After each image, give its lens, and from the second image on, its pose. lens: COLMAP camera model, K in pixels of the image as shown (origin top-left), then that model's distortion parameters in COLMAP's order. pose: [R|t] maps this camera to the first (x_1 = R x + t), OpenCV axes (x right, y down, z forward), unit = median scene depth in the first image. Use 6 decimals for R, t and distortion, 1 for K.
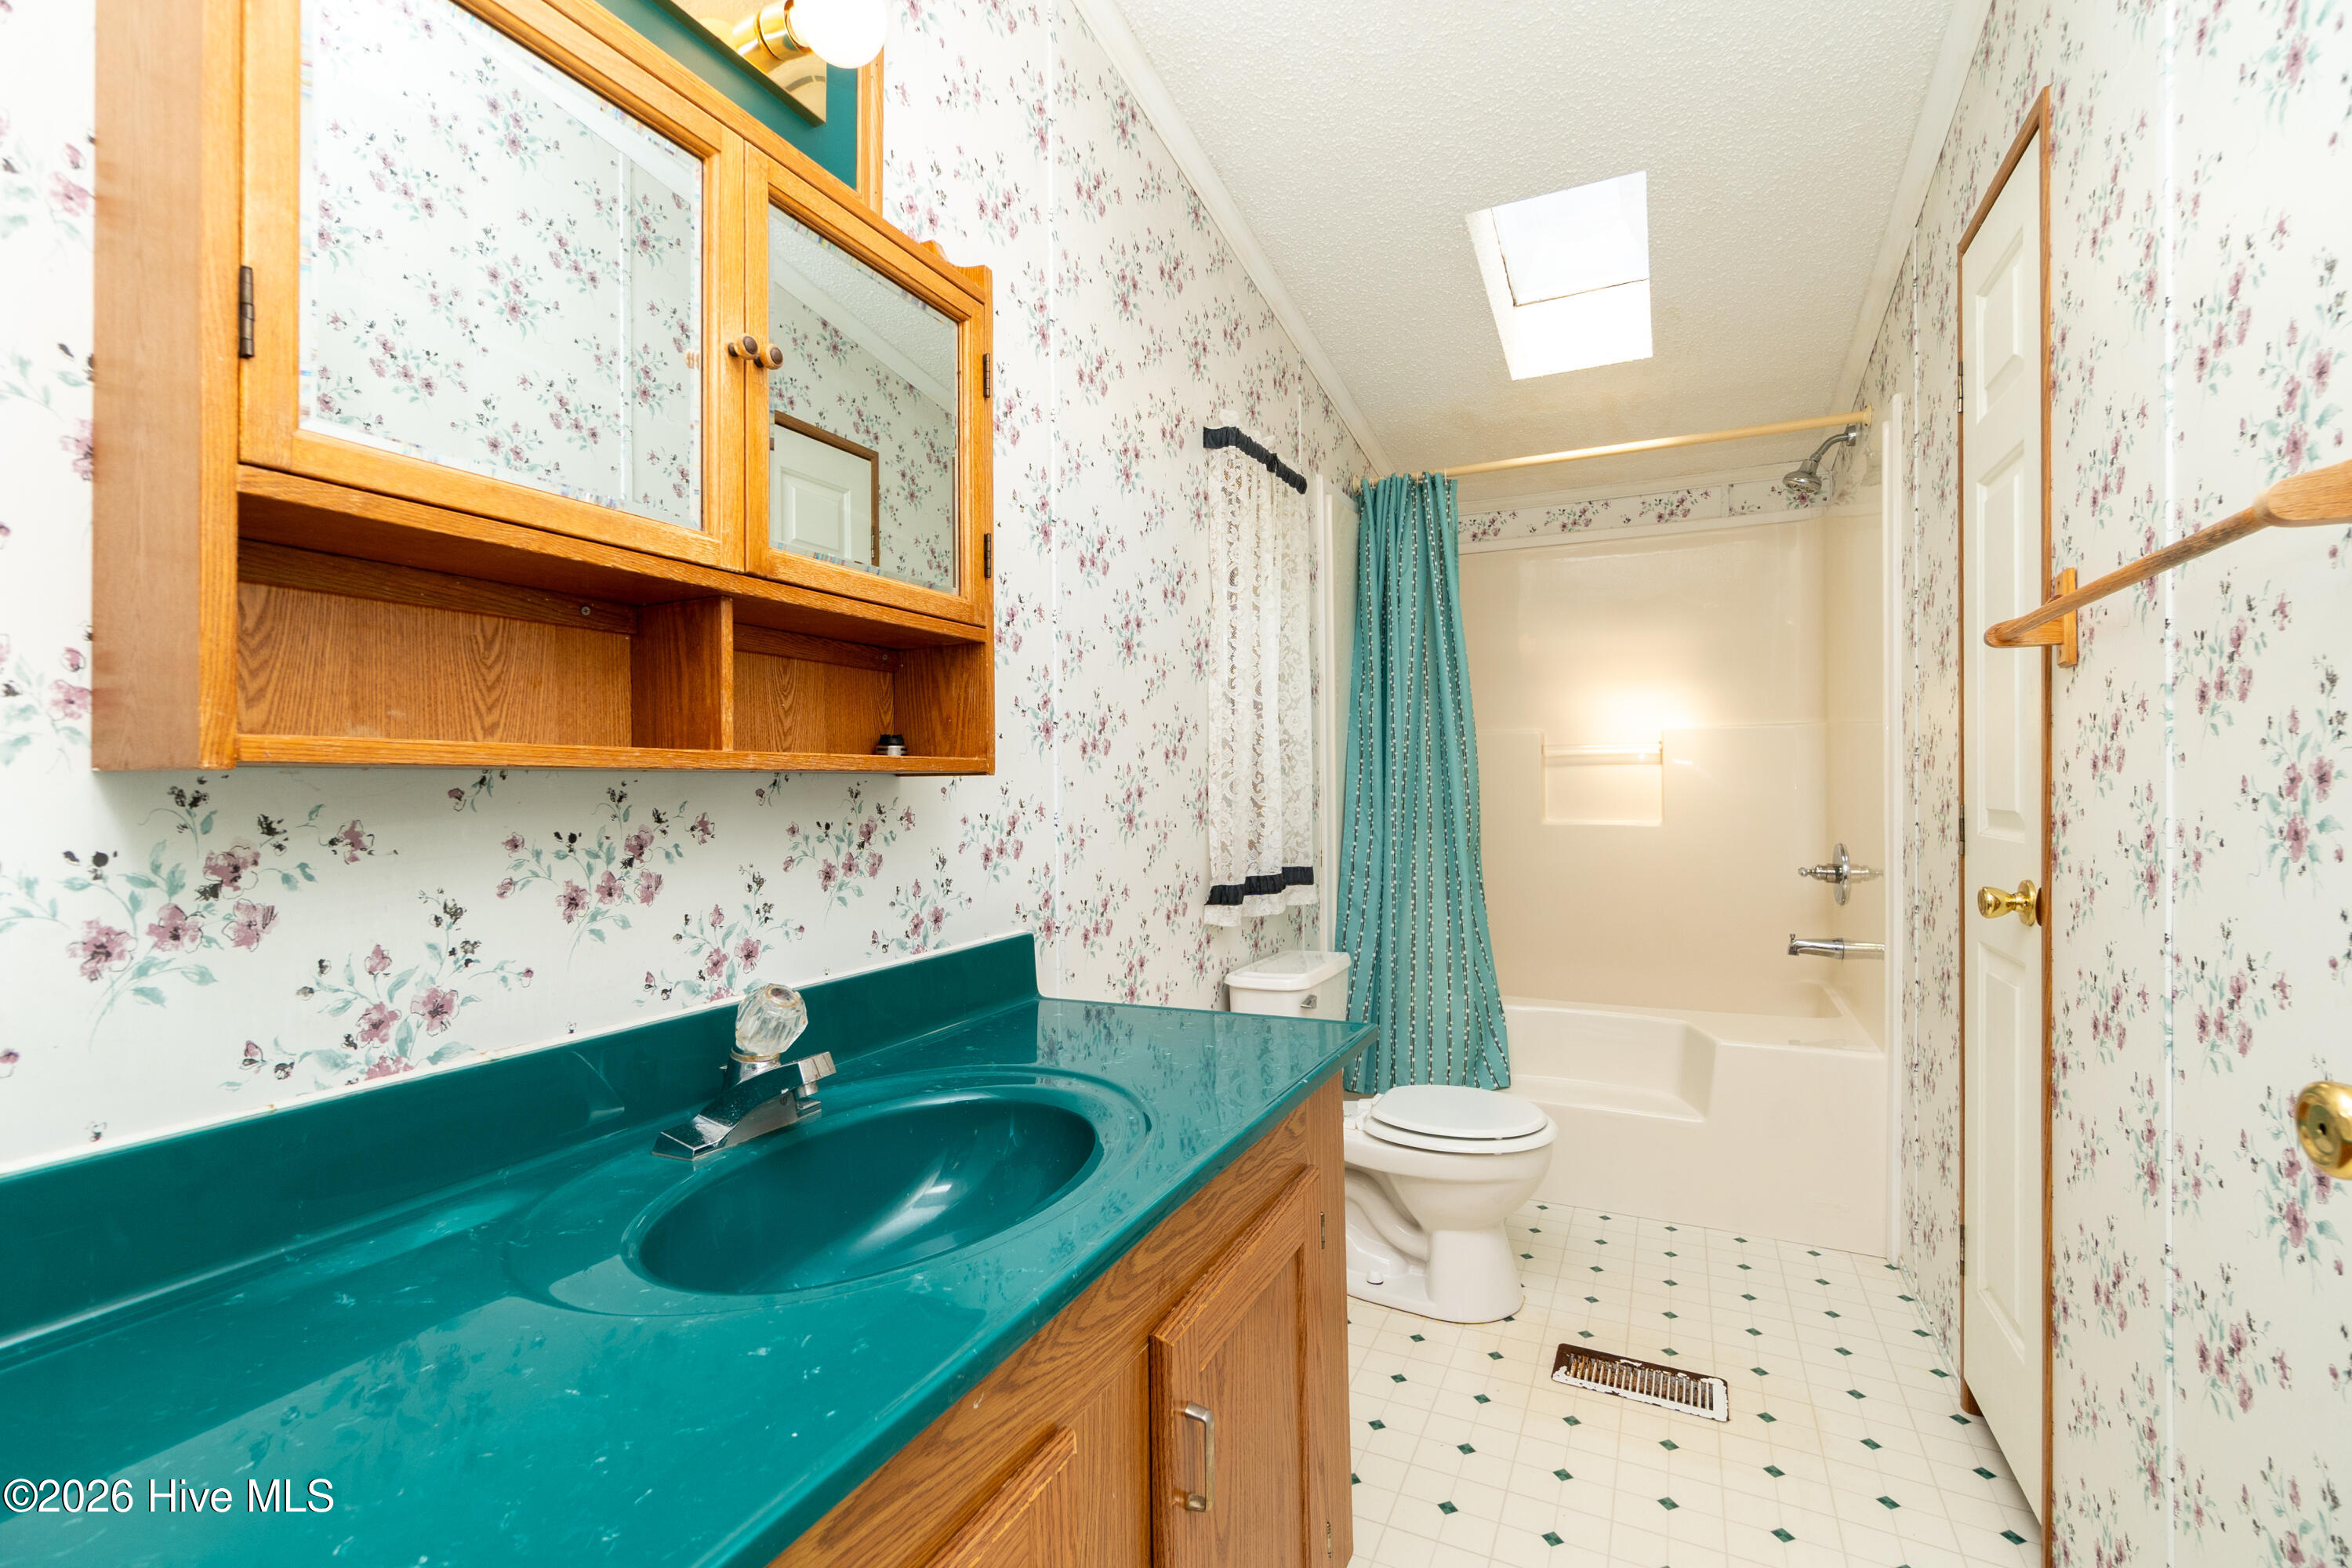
lens RADIAL K [[997.2, 0, 1172.9], [0, 997.2, 780.7], [0, 0, 1]] dist [-0.003722, -0.000093]
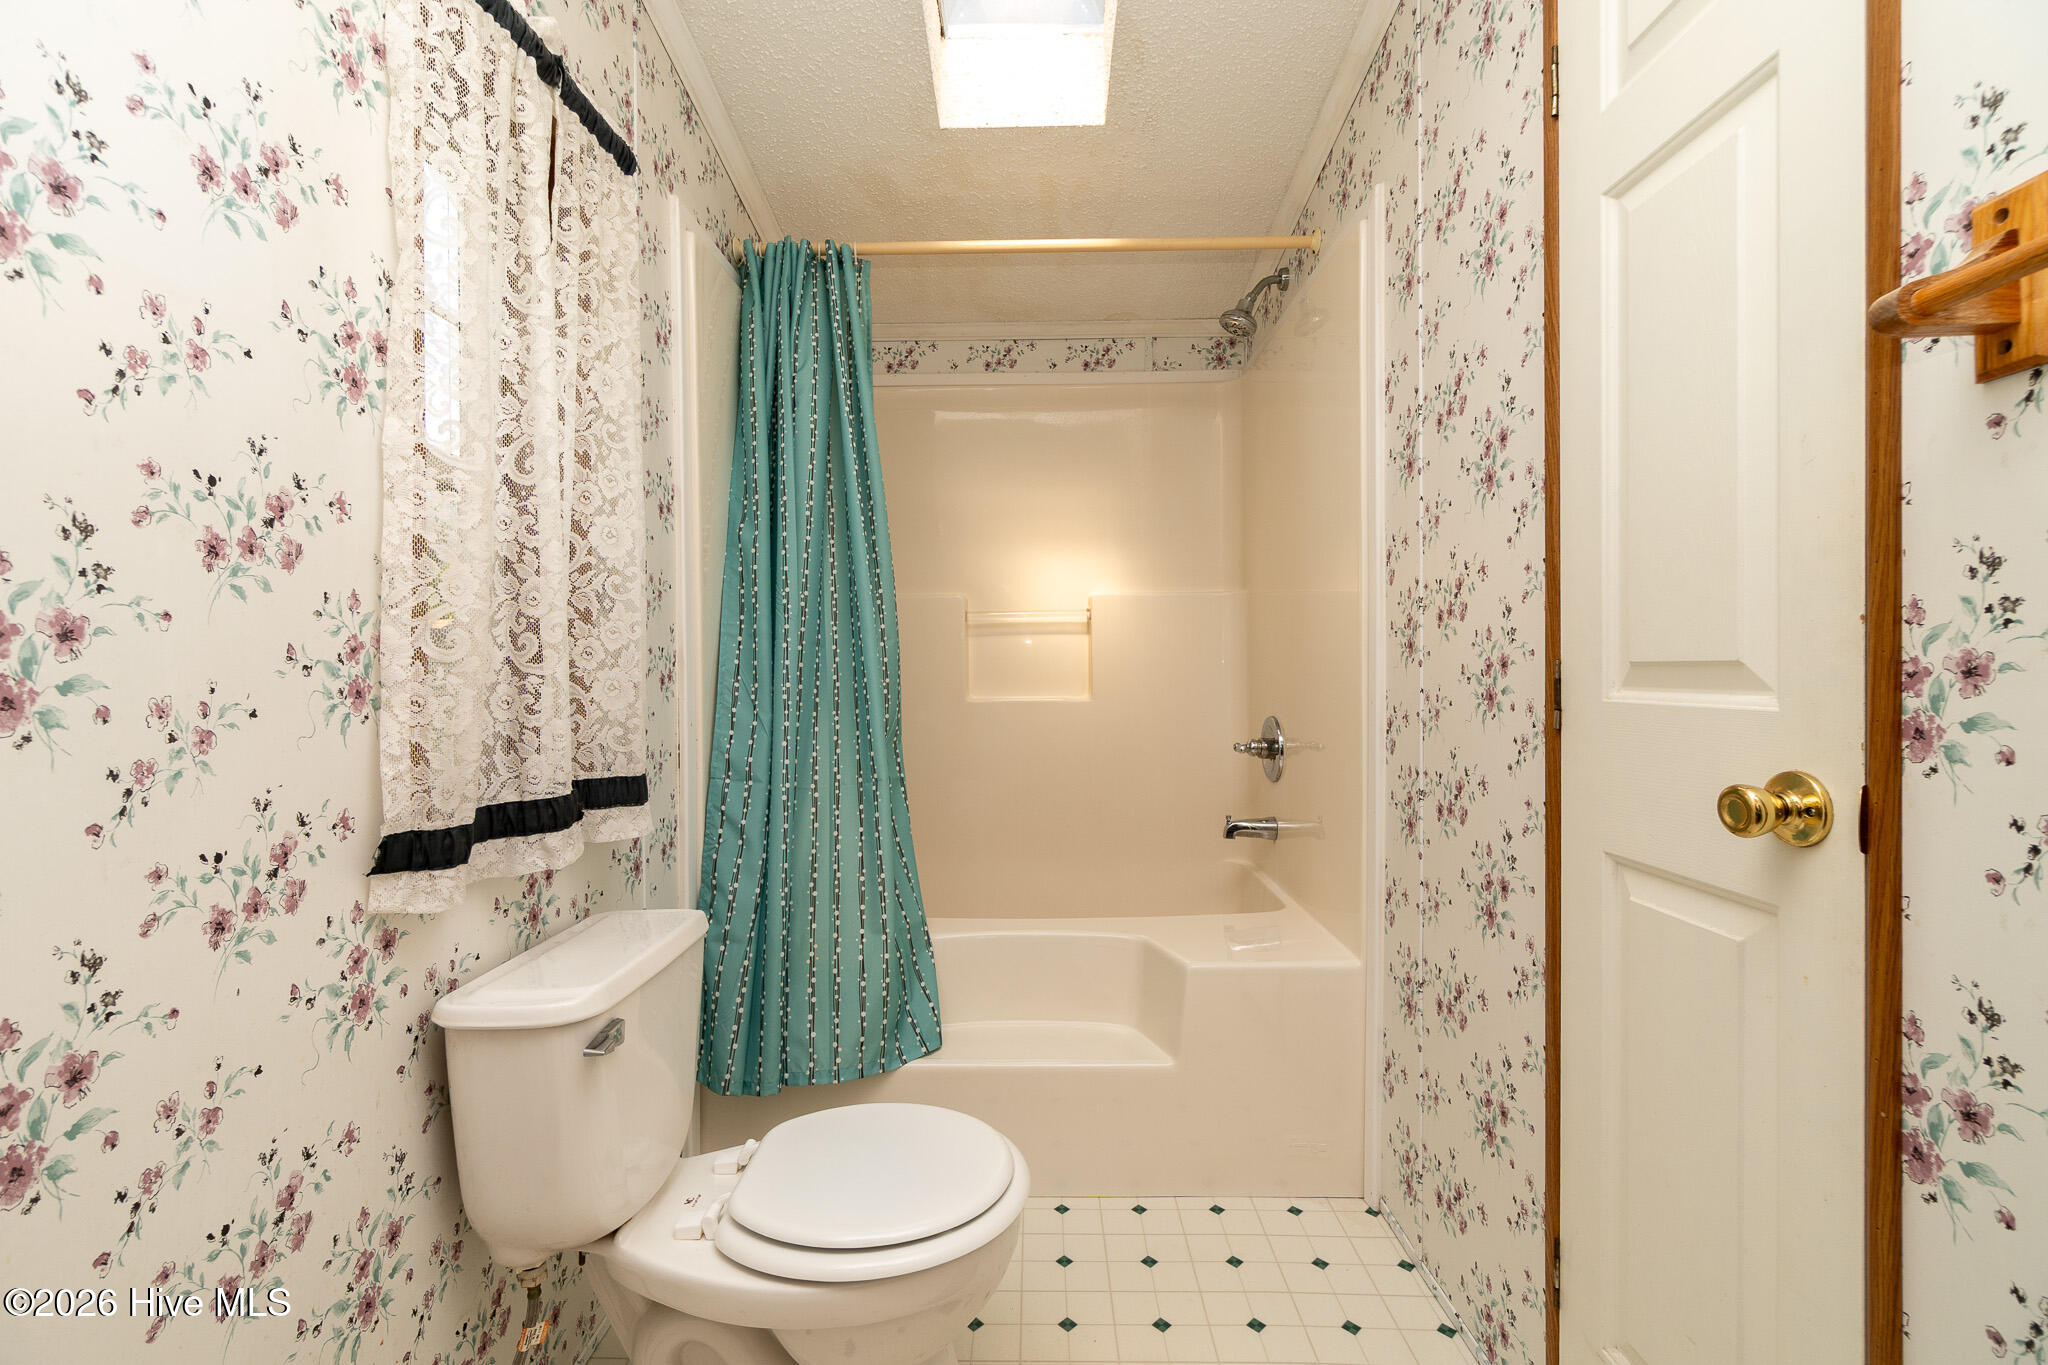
lens RADIAL K [[868.4, 0, 1021.3], [0, 868.4, 679.7], [0, 0, 1]] dist [-0.003722, -0.000093]
pose [[0.899824, -0.006356, 0.436206, 0.100480], [0.001145, 0.999925, 0.012208, 0.018195], [-0.436251, -0.010486, 0.899764, 0.359688]]
